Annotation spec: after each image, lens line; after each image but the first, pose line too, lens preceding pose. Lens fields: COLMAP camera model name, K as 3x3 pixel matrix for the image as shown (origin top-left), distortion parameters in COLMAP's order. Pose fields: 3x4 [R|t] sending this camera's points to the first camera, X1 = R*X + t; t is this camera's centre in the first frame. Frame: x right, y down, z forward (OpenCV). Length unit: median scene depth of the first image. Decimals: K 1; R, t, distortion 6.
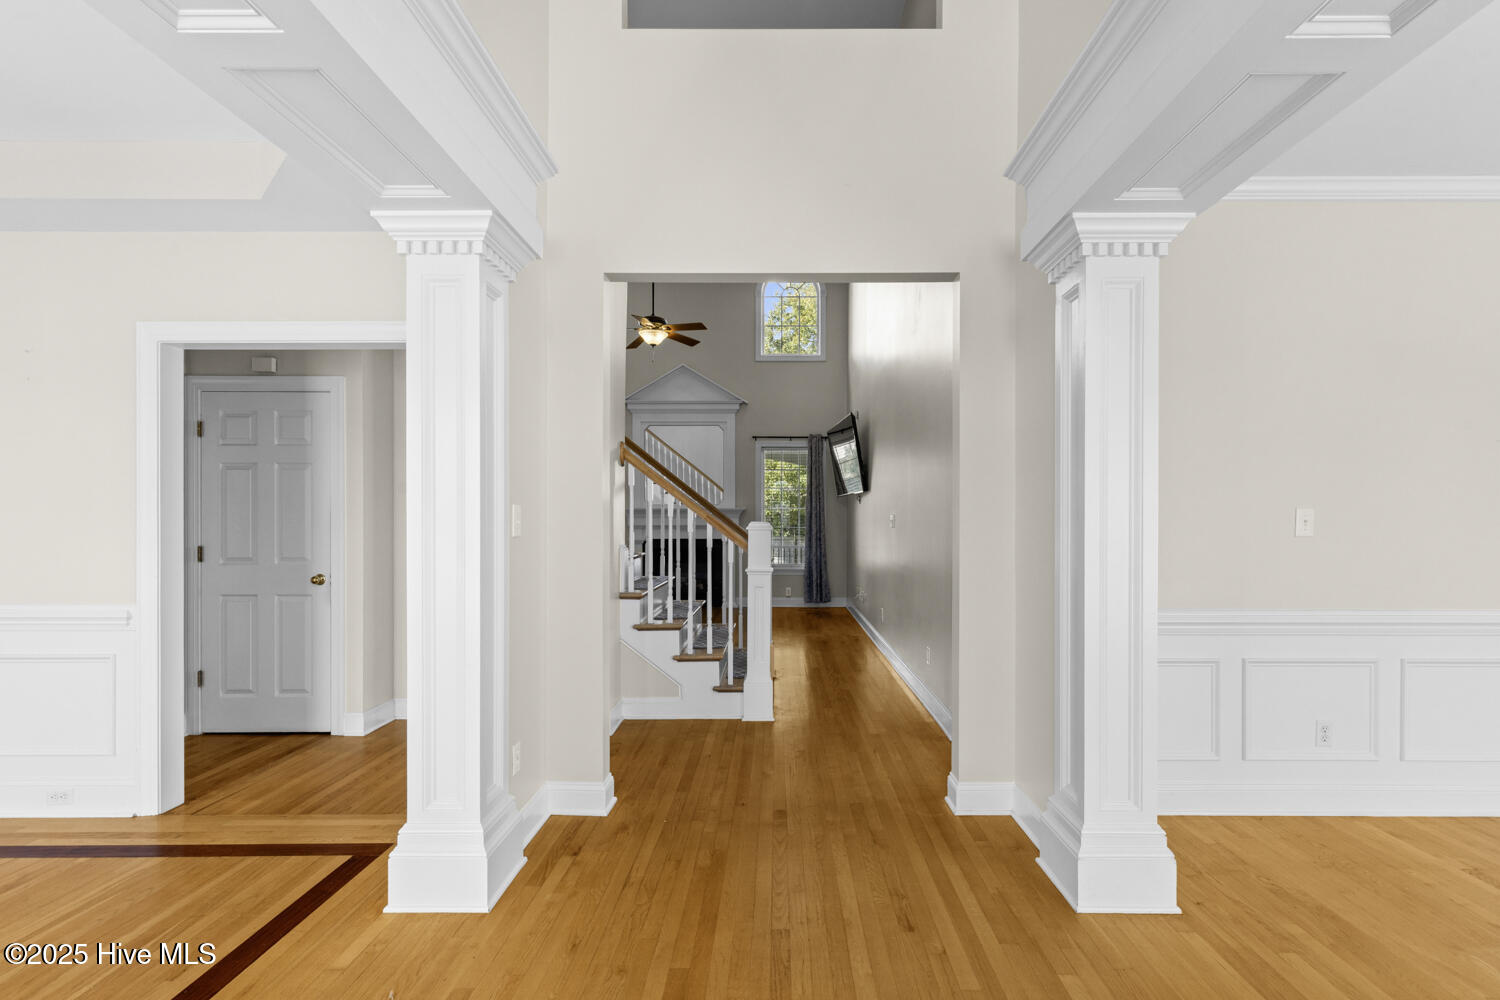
lens RADIAL K [[708.2, 0, 782.2], [0, 708.2, 521.7], [0, 0, 1]] dist [-0.000130, -0.000129]
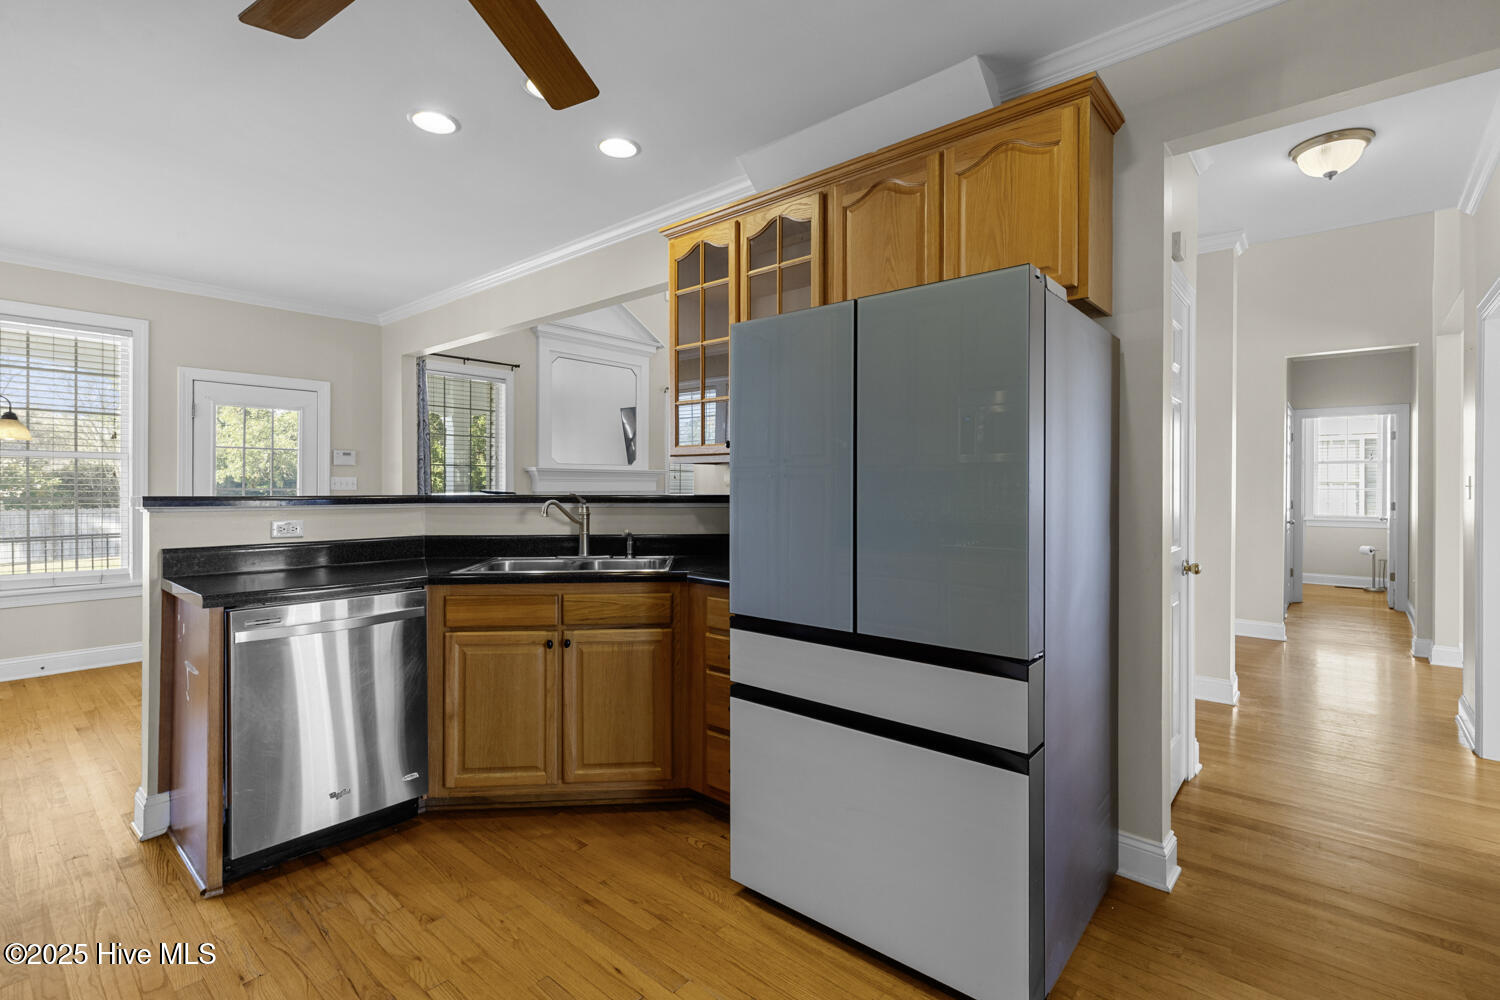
lens RADIAL K [[692.9, 0, 769.1], [0, 692.9, 486.8], [0, 0, 1]] dist [0.002642, -0.000038]
pose [[0.648137, 0.001737, 0.761522, -0.619838], [-0.000937, 0.999998, -0.001483, -0.000230], [-0.761523, 0.000248, 0.648138, 0.383555]]
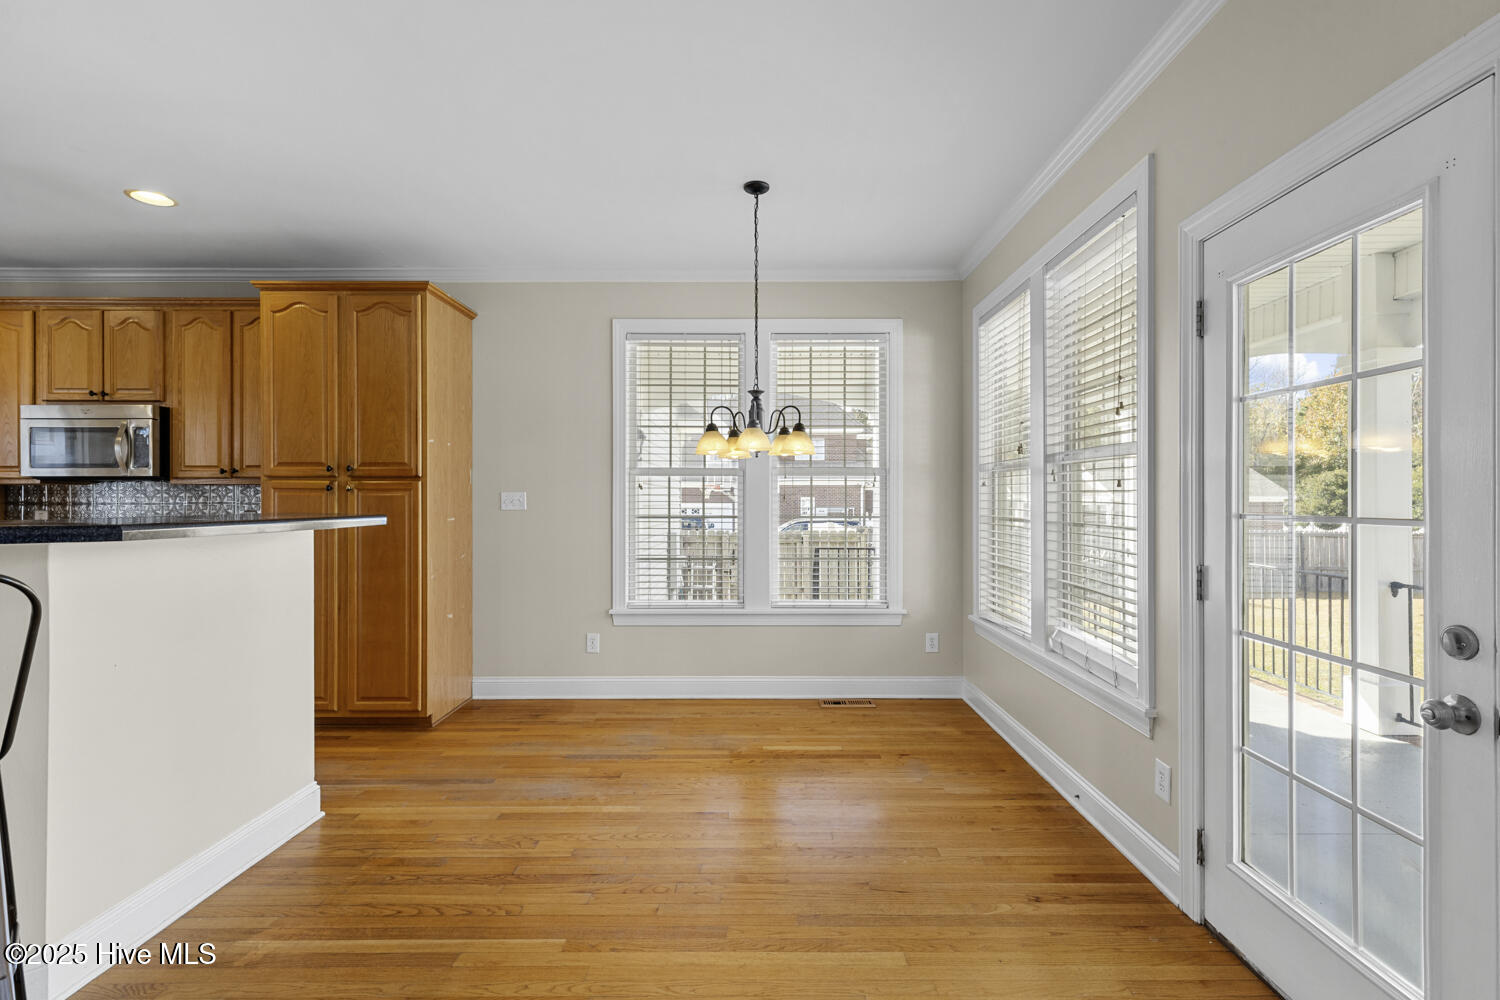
lens RADIAL K [[676.7, 0, 755.2], [0, 676.7, 499.1], [0, 0, 1]] dist [-0.001530, 0.000284]
pose [[-0.015892, 0.000319, -0.999874, -0.302212], [-0.003012, 0.999995, 0.000367, -0.003192], [0.999869, 0.003017, -0.015891, 0.913700]]
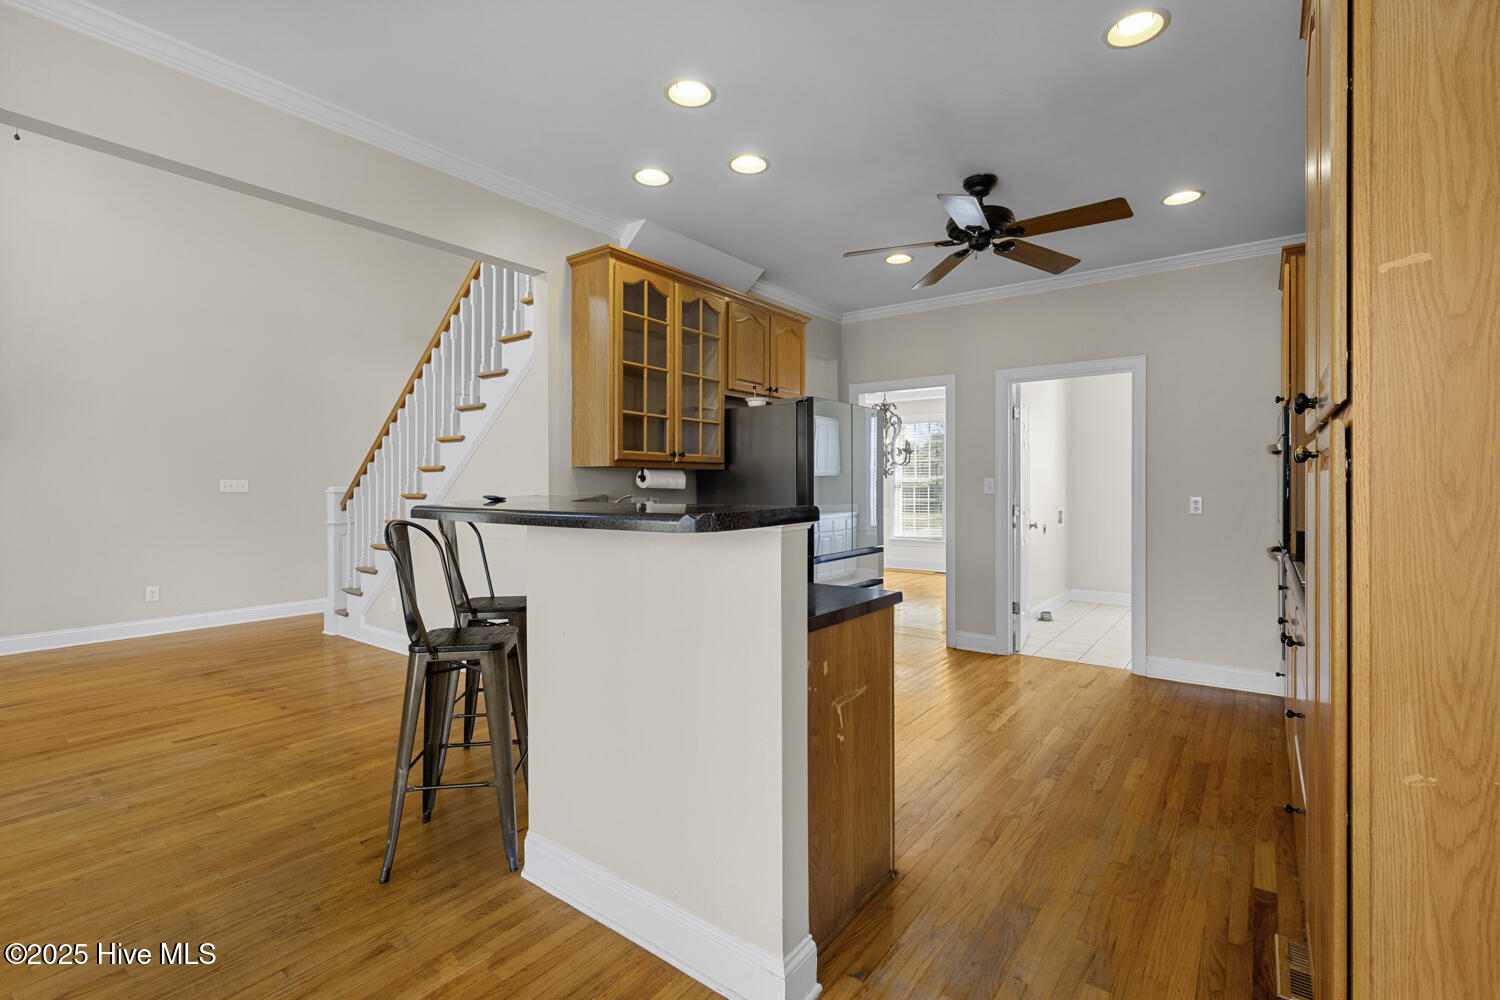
lens RADIAL K [[680.0, 0, 758.3], [0, 680.0, 493.8], [0, 0, 1]] dist [0.001995, 0.000198]
pose [[-0.799684, -0.008801, 0.600356, -0.667661], [-0.000534, 0.999903, 0.013947, -0.002496], [-0.600421, 0.010833, -0.799611, 0.863953]]
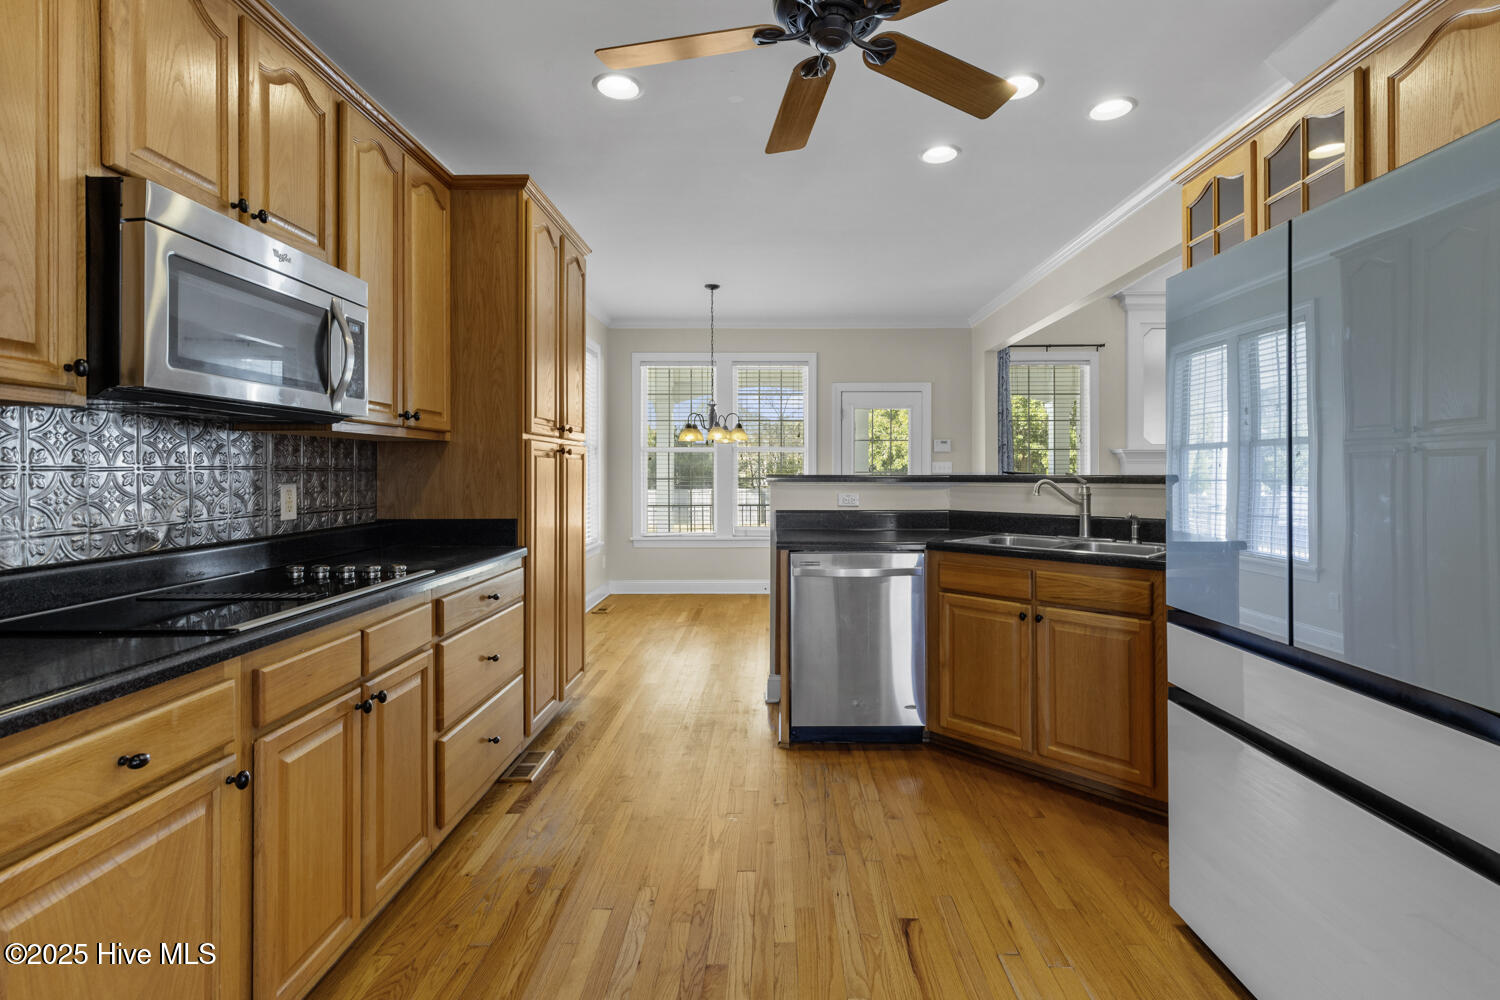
lens RADIAL K [[702.4, 0, 763.1], [0, 702.4, 470.5], [0, 0, 1]] dist [-0.000805, -0.000711]
pose [[0.999817, -0.000518, -0.019104, -0.570432], [0.000445, 0.999993, -0.003830, 0.002360], [0.019106, 0.003821, 0.999810, 0.336050]]
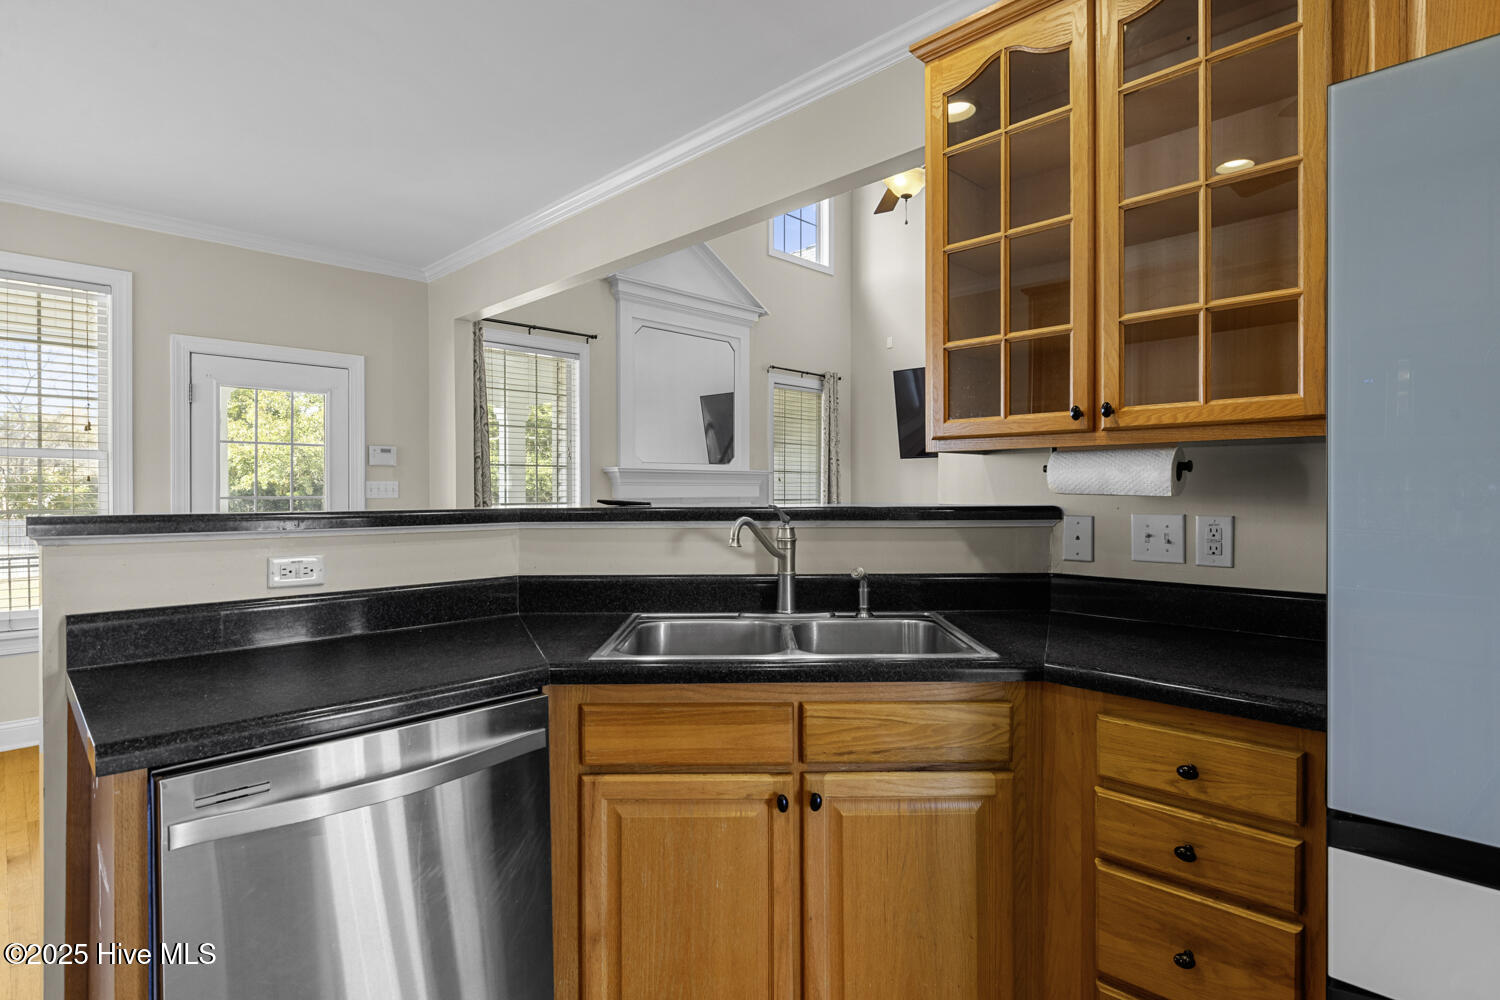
lens RADIAL K [[761.2, 0, 763.4], [0, 761.2, 493.7], [0, 0, 1]] dist [0.000990, 0.000835]
pose [[0.707303, -0.004306, 0.706898, -0.579349], [0.003757, 0.999990, 0.002332, -0.000939], [-0.706901, 0.001007, 0.707312, 0.517068]]
